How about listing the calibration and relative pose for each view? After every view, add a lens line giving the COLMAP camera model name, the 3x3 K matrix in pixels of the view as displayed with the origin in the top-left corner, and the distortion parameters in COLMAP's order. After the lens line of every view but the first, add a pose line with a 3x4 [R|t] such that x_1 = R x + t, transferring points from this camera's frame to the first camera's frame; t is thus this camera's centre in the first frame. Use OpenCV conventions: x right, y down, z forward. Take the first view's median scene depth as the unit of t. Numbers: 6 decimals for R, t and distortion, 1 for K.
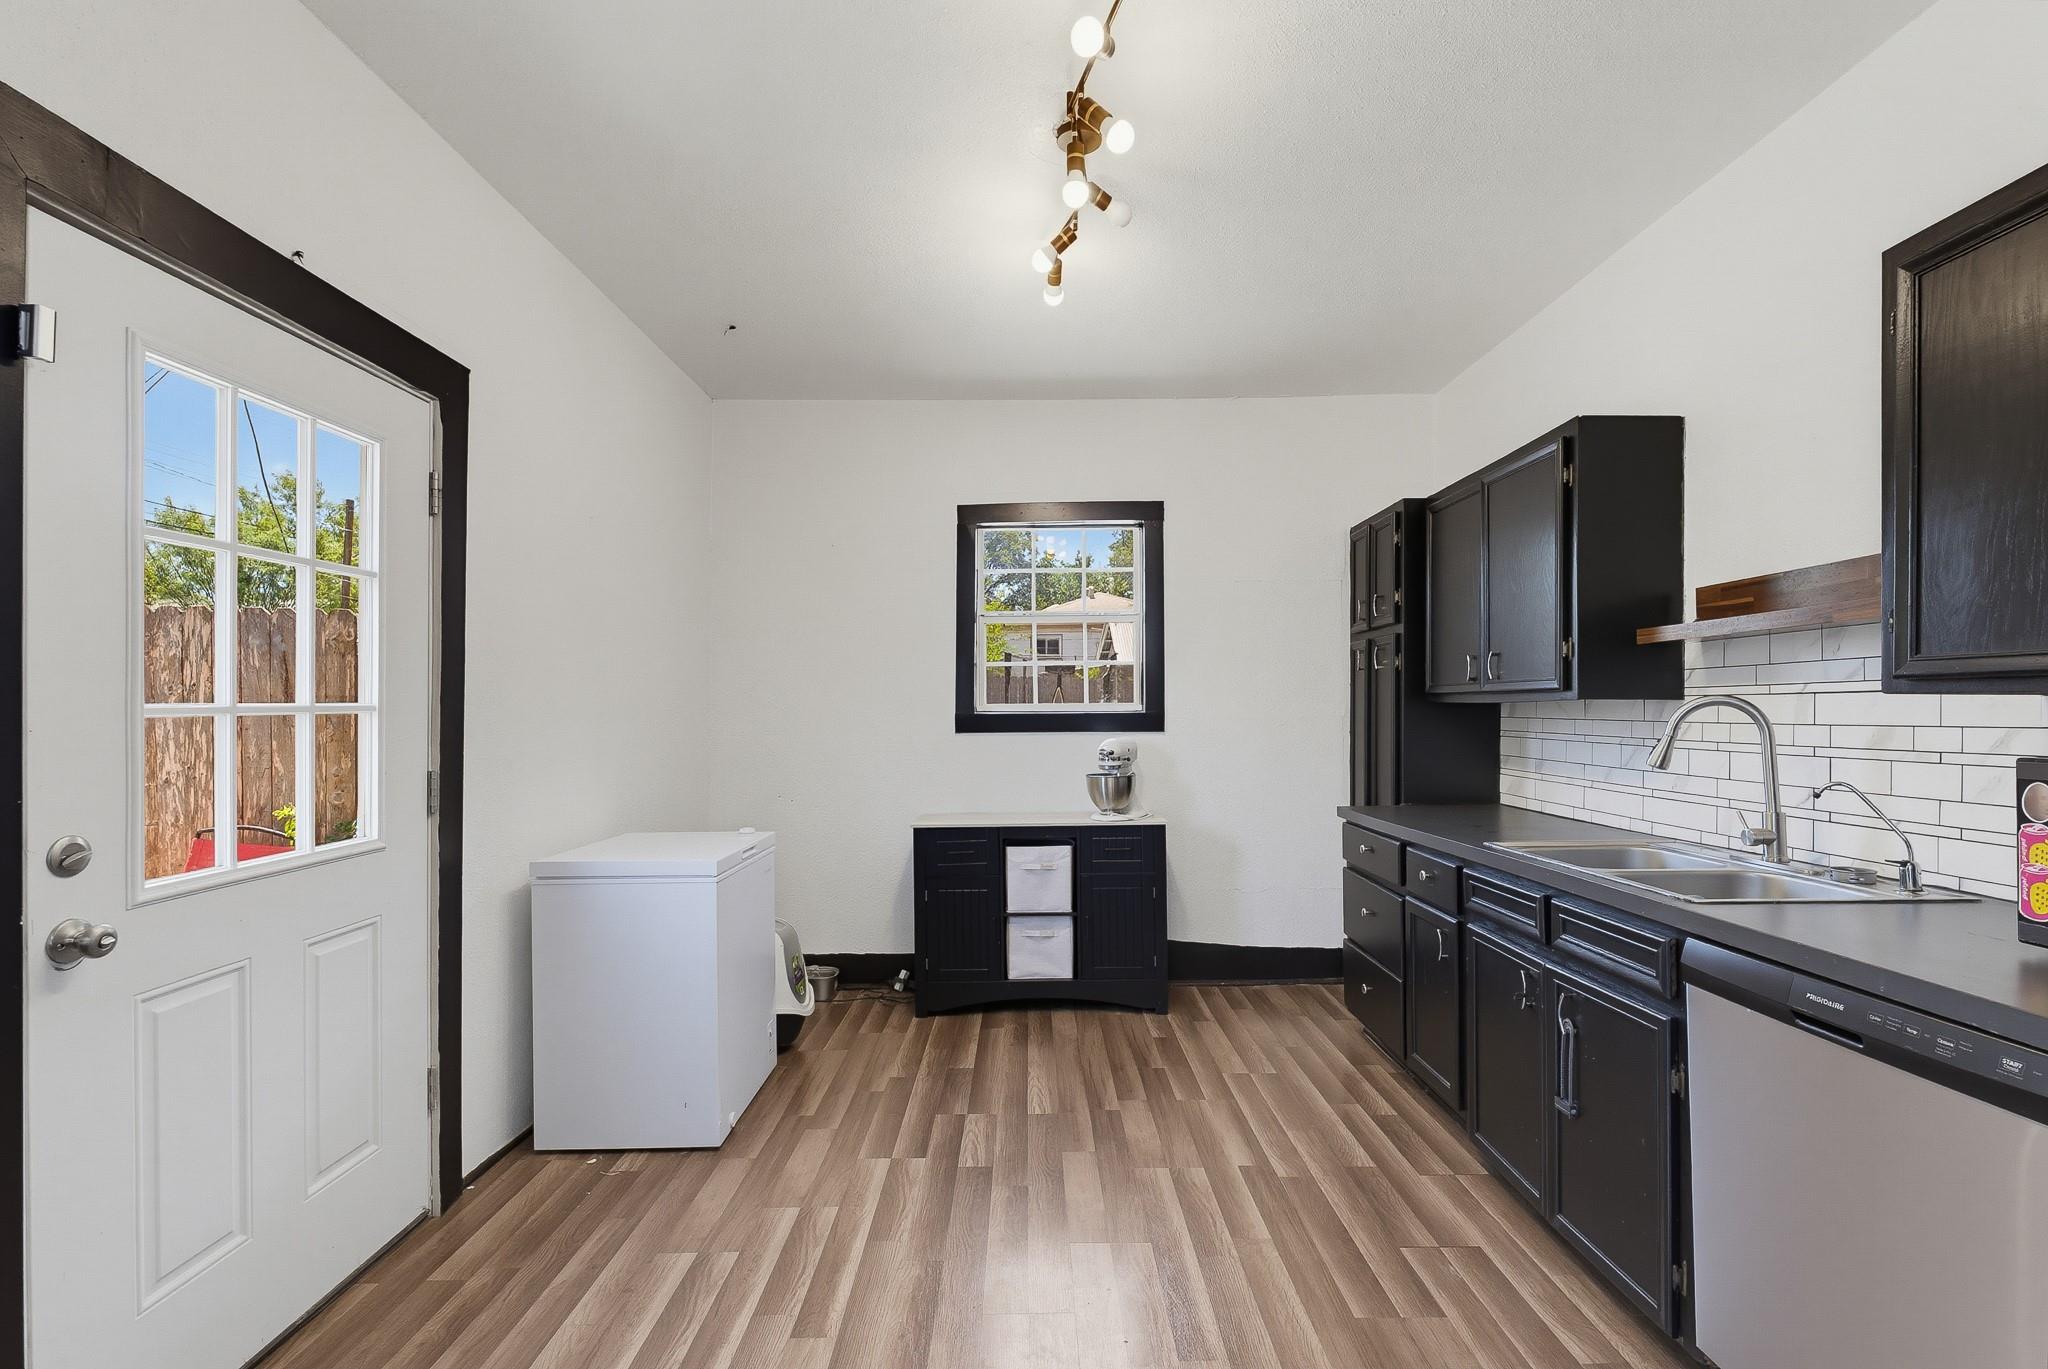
lens RADIAL K [[907.1, 0, 1028.6], [0, 907.1, 704.2], [0, 0, 1]] dist [0.000223, 0.004639]
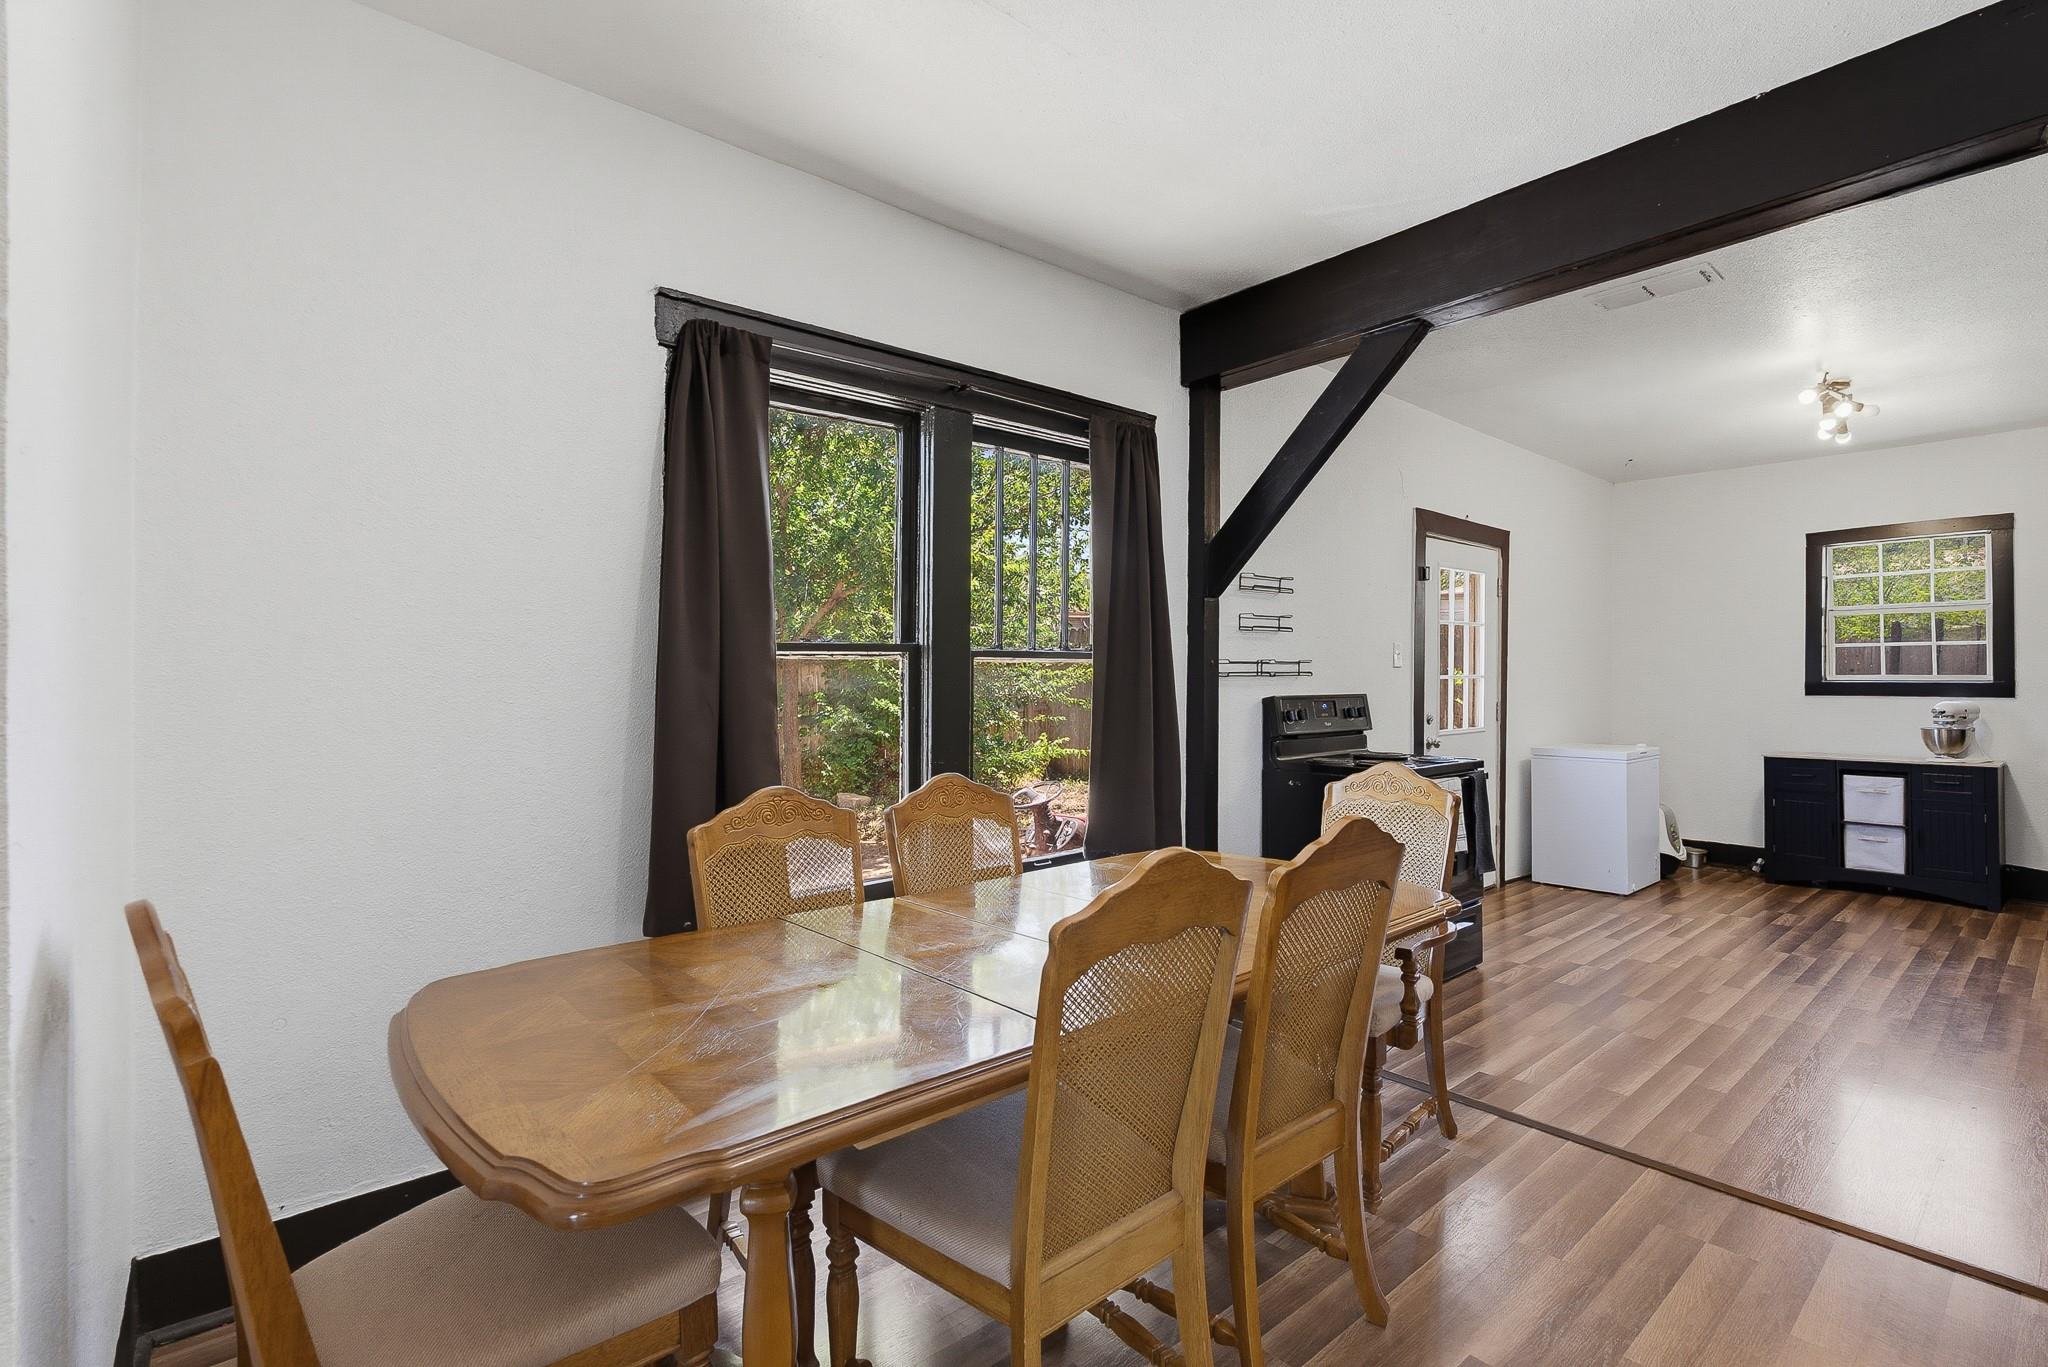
lens RADIAL K [[931.2, 0, 1067.2], [0, 931.2, 665.6], [0, 0, 1]] dist [-0.001488, -0.000207]
pose [[0.668623, -0.002710, -0.743596, 0.266971], [-0.001286, 0.999988, -0.004801, -0.007444], [0.743600, 0.004166, 0.668612, -0.959249]]
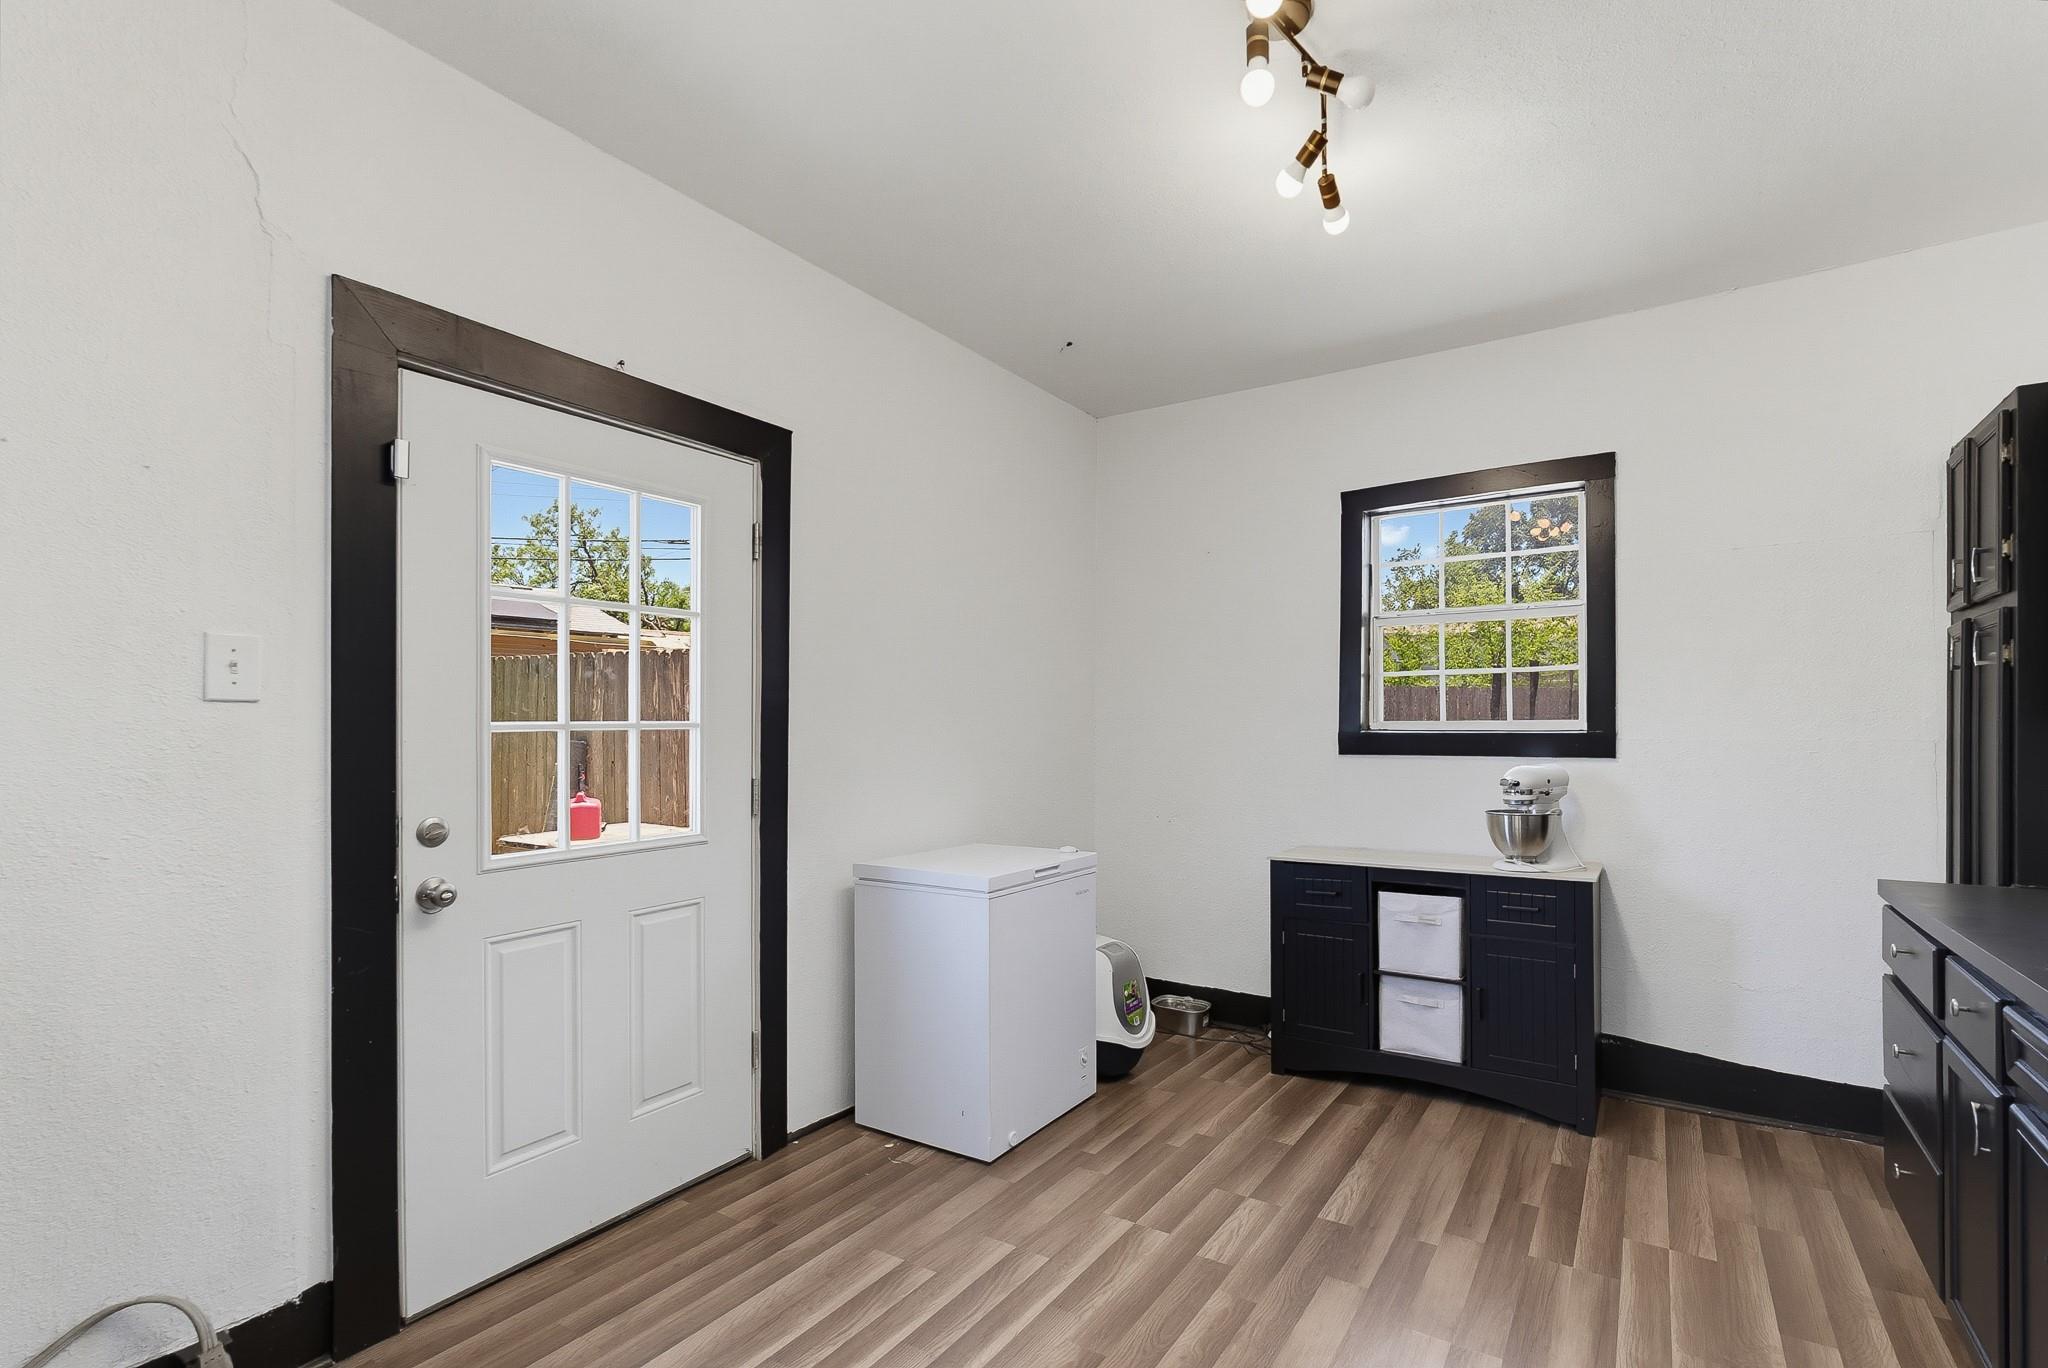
lens RADIAL K [[929.7, 0, 1072.4], [0, 929.7, 717.7], [0, 0, 1]] dist [0.000117, 0.000249]
pose [[0.846034, -0.000886, -0.533129, 0.209109], [-0.000524, 0.999997, -0.002495, -0.001532], [0.533129, 0.002390, 0.846031, 0.128512]]
